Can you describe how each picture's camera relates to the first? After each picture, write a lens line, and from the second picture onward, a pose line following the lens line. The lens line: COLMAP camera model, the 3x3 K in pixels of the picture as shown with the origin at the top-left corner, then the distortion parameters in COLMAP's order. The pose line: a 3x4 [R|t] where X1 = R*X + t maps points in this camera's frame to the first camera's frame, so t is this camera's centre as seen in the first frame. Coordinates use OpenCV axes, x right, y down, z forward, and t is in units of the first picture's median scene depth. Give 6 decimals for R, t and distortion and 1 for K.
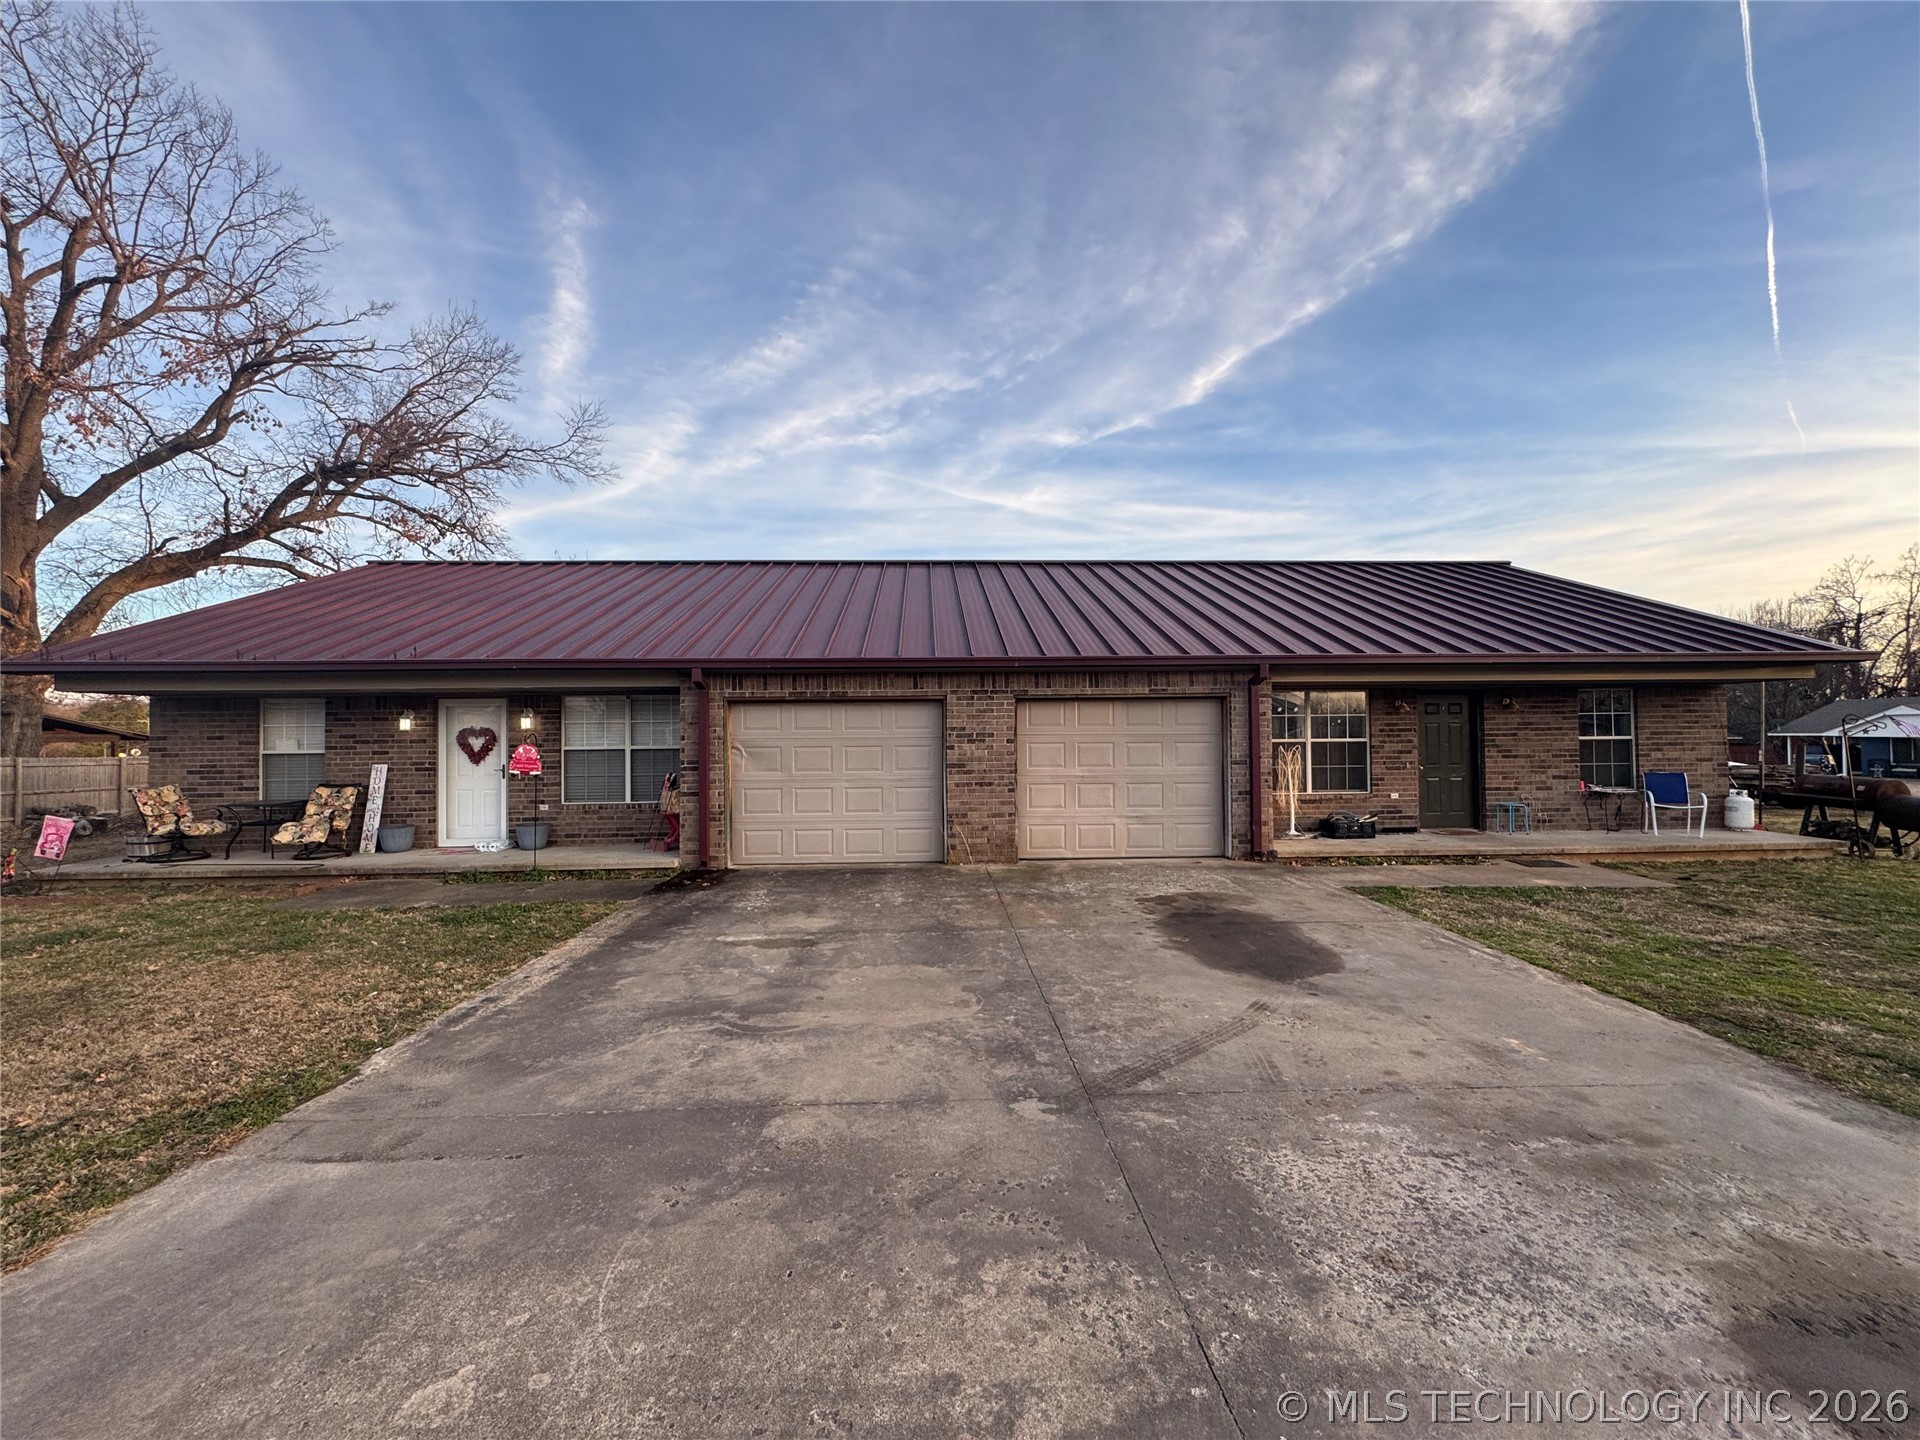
lens RADIAL K [[763.6, 0, 957.2], [0, 763.6, 720.5], [0, 0, 1]] dist [-0.000508, 0.000043]
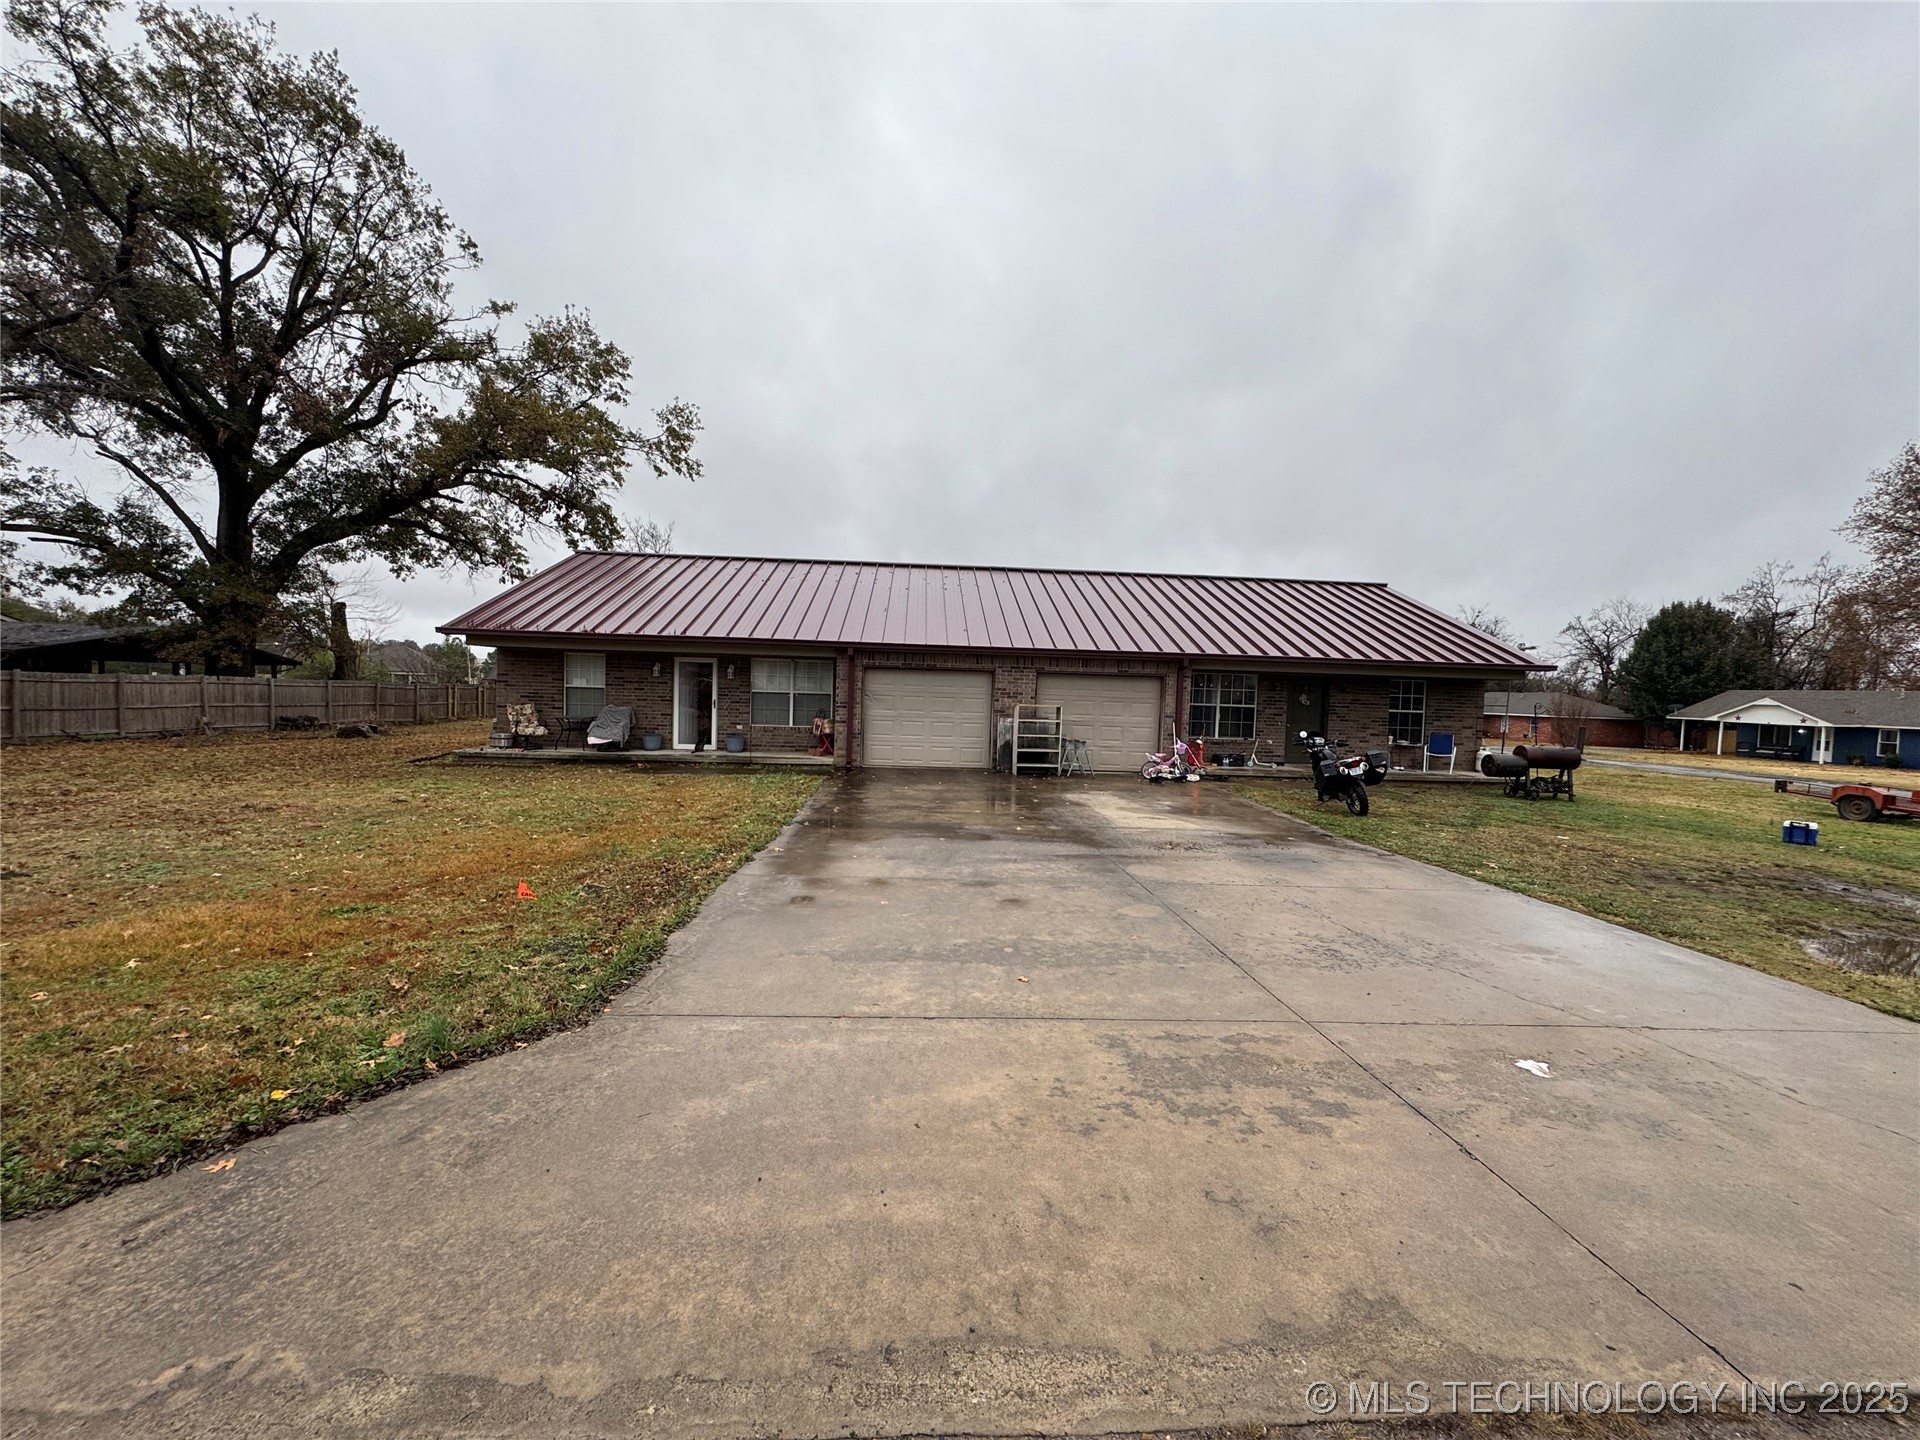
lens RADIAL K [[767.7, 0, 952.3], [0, 767.7, 727.1], [0, 0, 1]] dist [0.015482, -0.000054]
pose [[0.999085, 0.040593, 0.013455, -0.118079], [-0.041433, 0.996720, 0.069515, -0.018301], [-0.010589, -0.070009, 0.997490, -0.634013]]
